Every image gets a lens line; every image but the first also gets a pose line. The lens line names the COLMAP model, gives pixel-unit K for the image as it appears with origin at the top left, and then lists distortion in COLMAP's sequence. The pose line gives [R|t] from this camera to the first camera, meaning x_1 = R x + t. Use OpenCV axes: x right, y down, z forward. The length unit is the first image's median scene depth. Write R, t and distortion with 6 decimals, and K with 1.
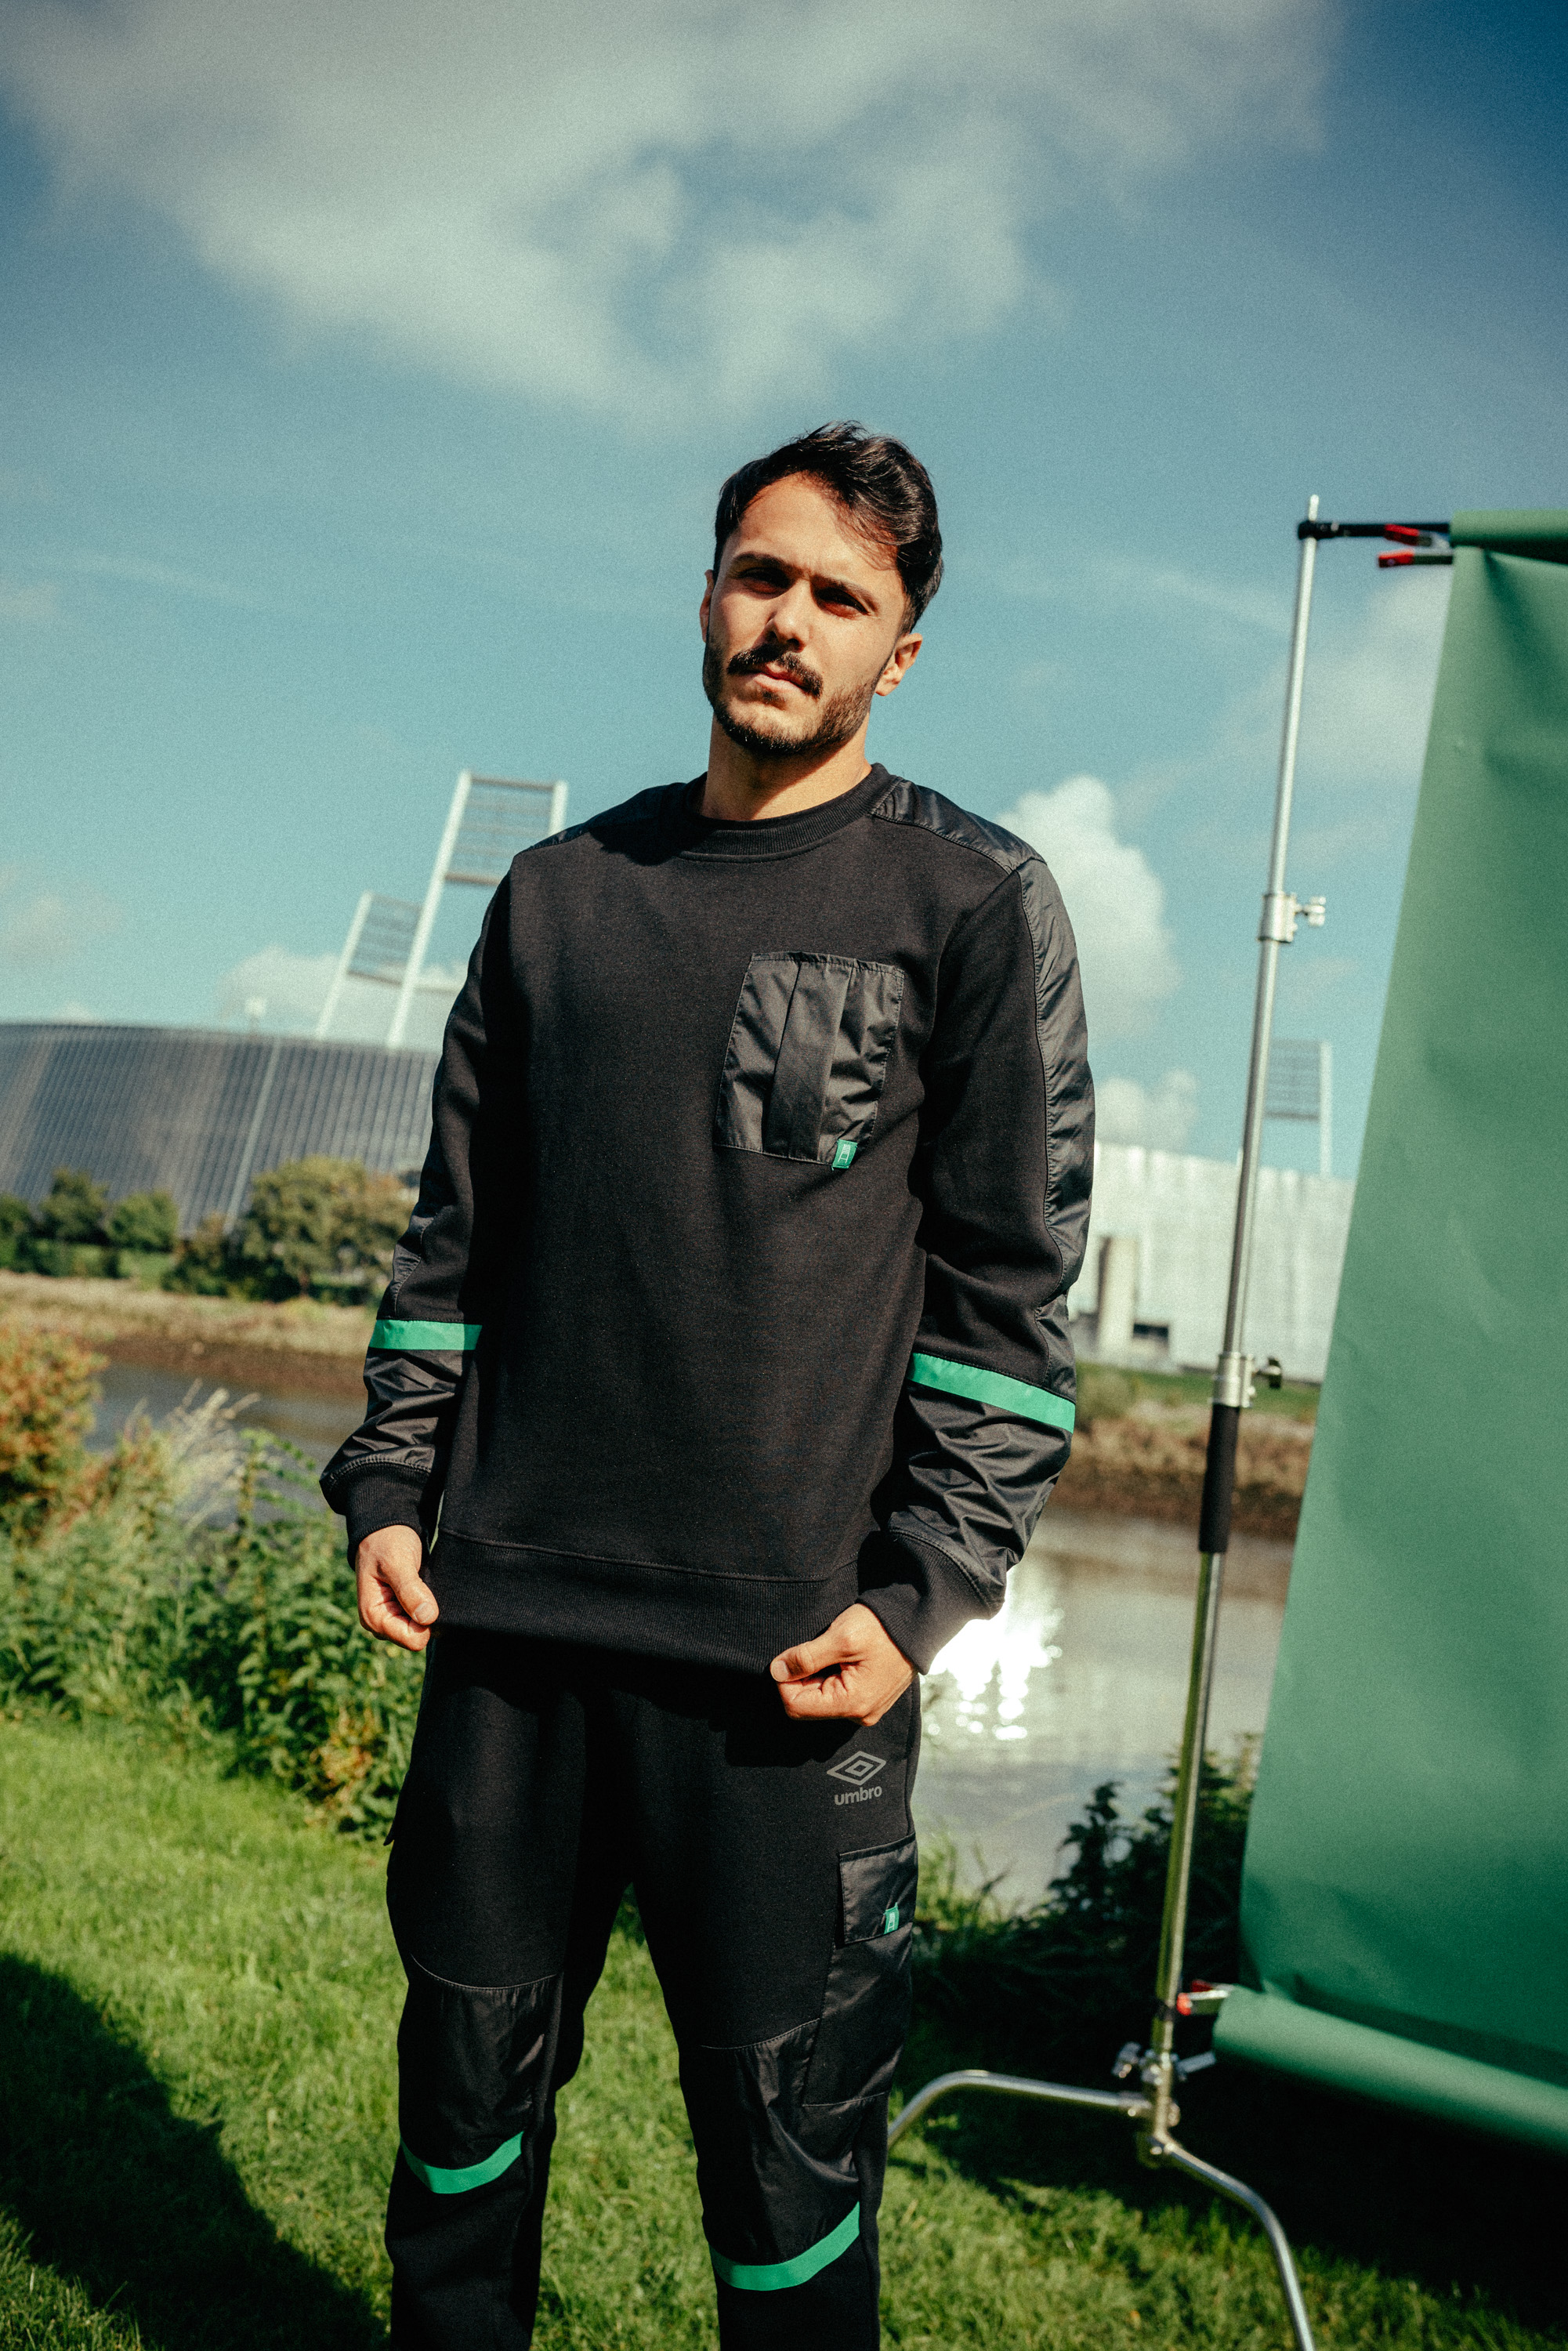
lens RADIAL K [[2337.1, 0, 789.2], [0, 2337.1, 1168.3], [0, 0, 1]] dist [-0.036923, 0.000000]
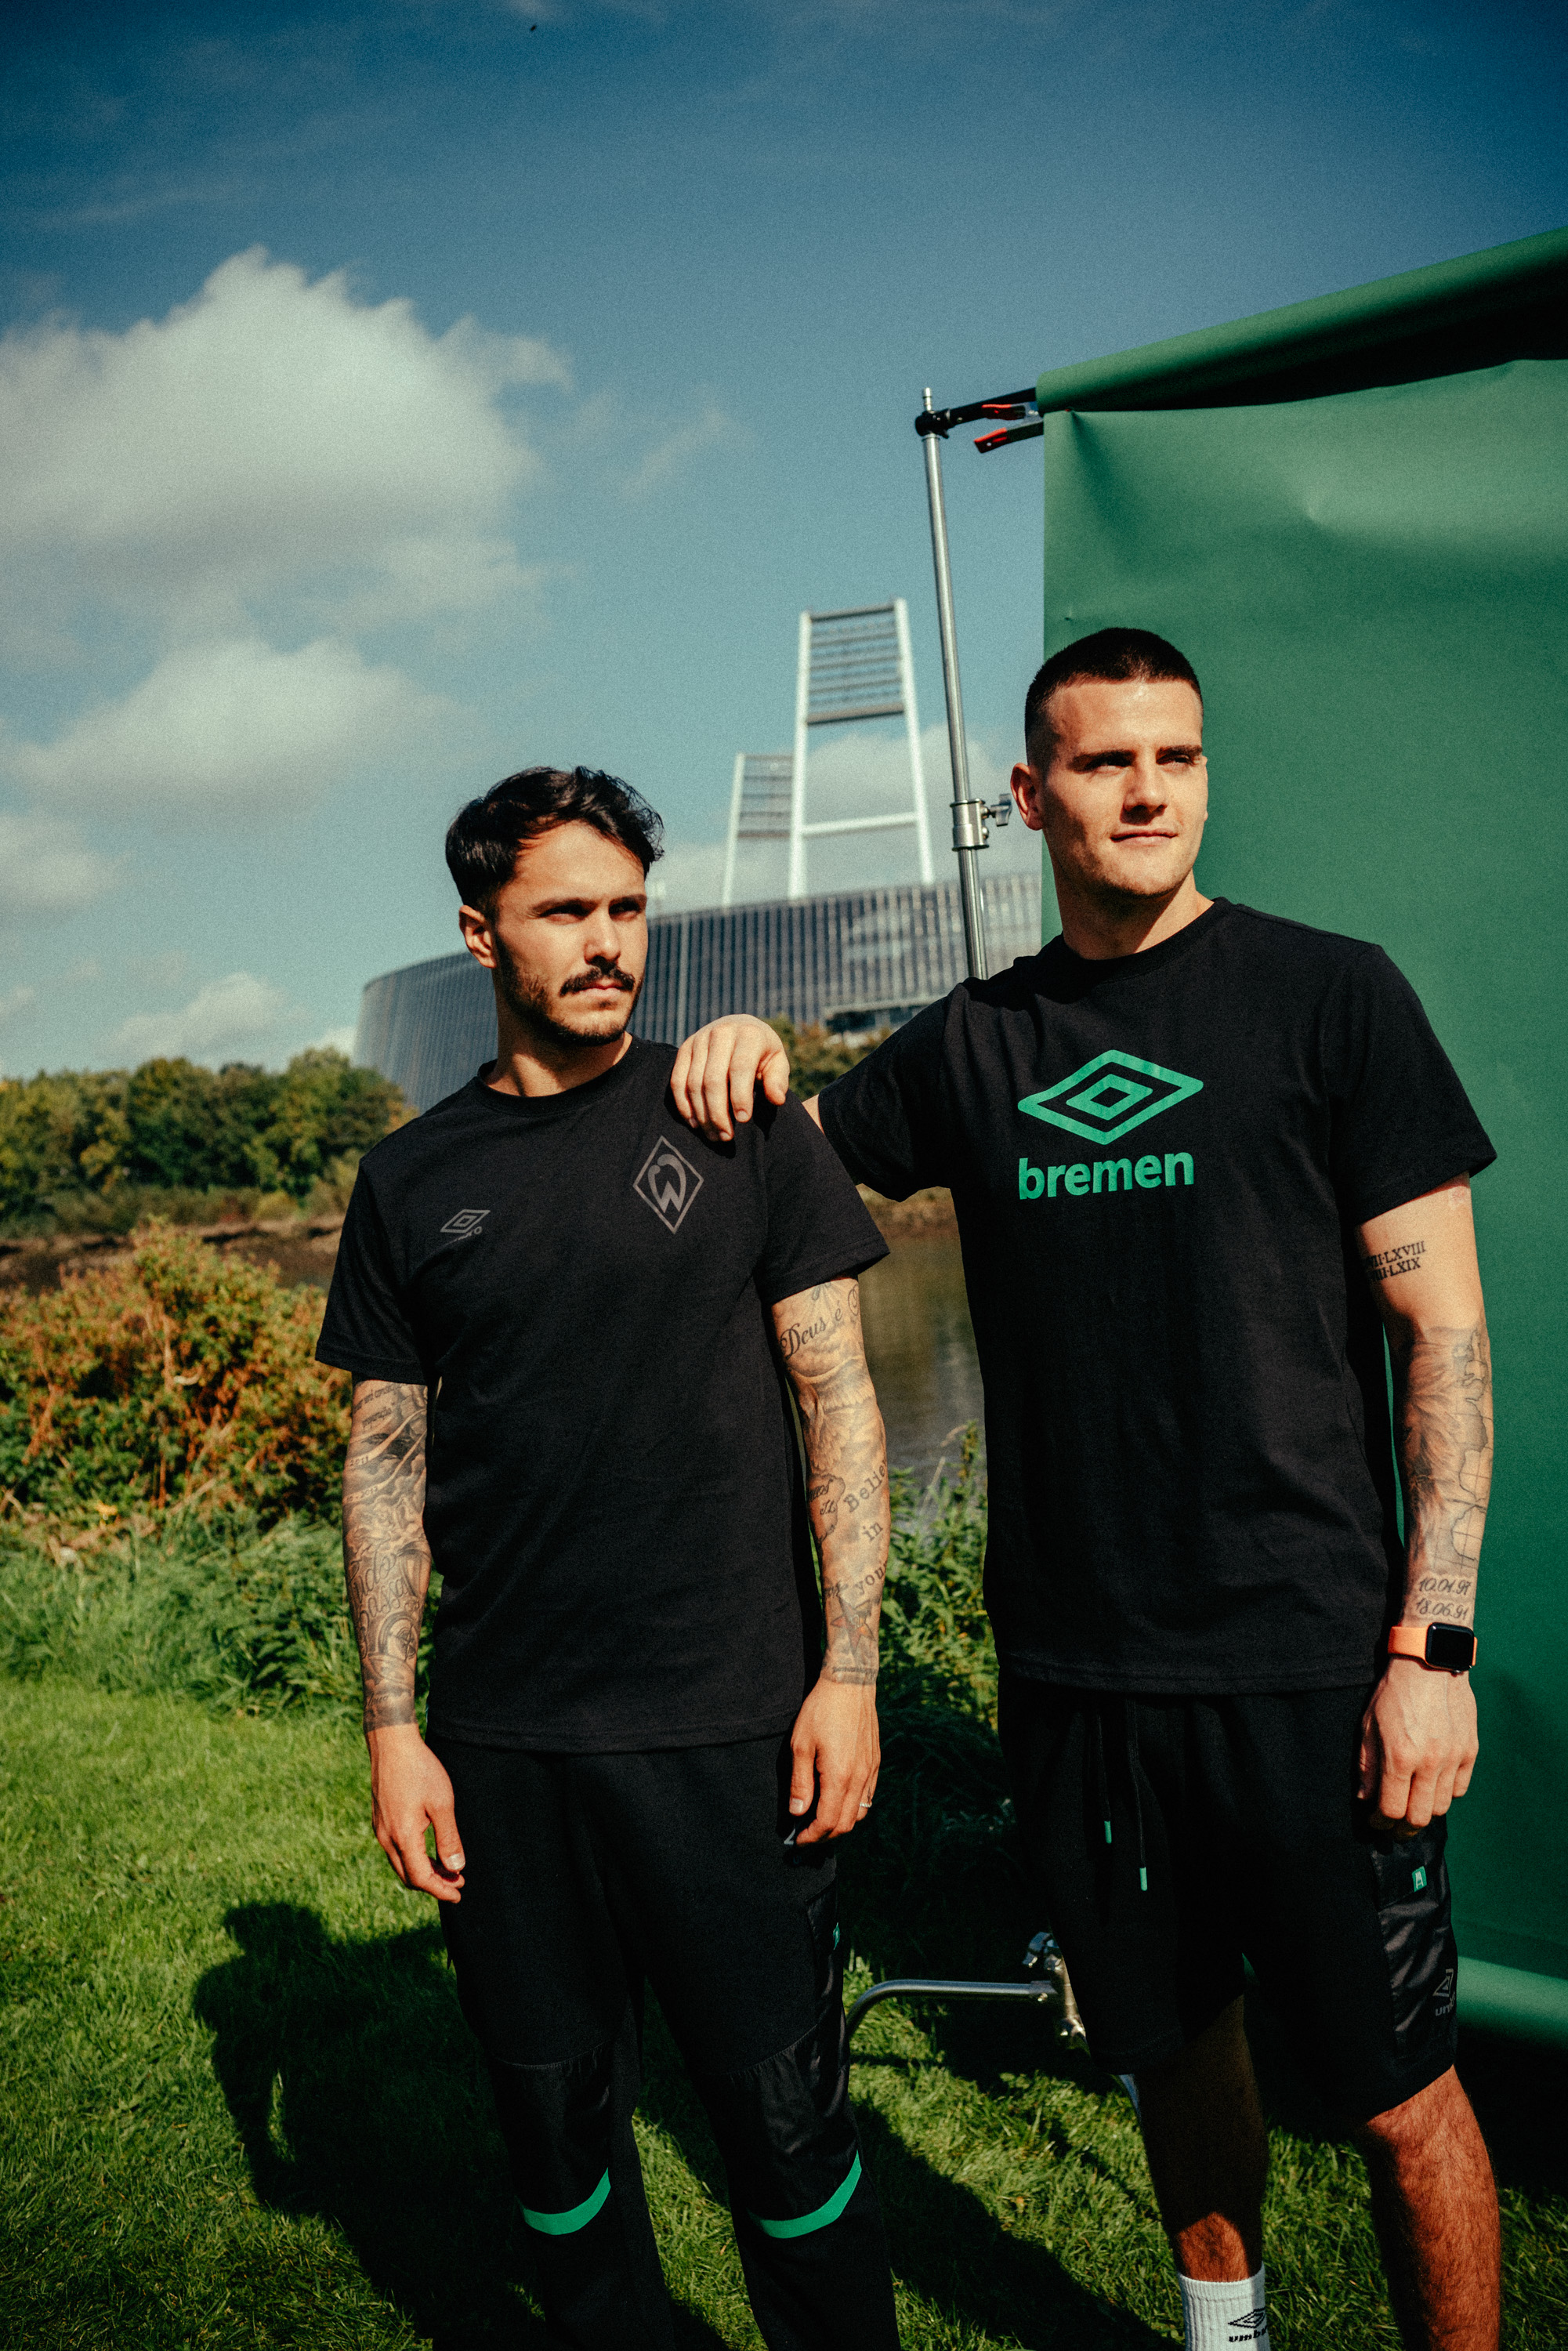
lens RADIAL K [[2337.1, 0, 773.0], [0, 2337.1, 1163.3], [0, 0, 1]] dist [-0.036923, 0.000000]
pose [[0.954697, -0.204513, -0.216166, 0.194496], [0.221831, 0.973306, 0.058881, -0.027138], [0.198353, -0.104166, 0.974580, -0.000726]]
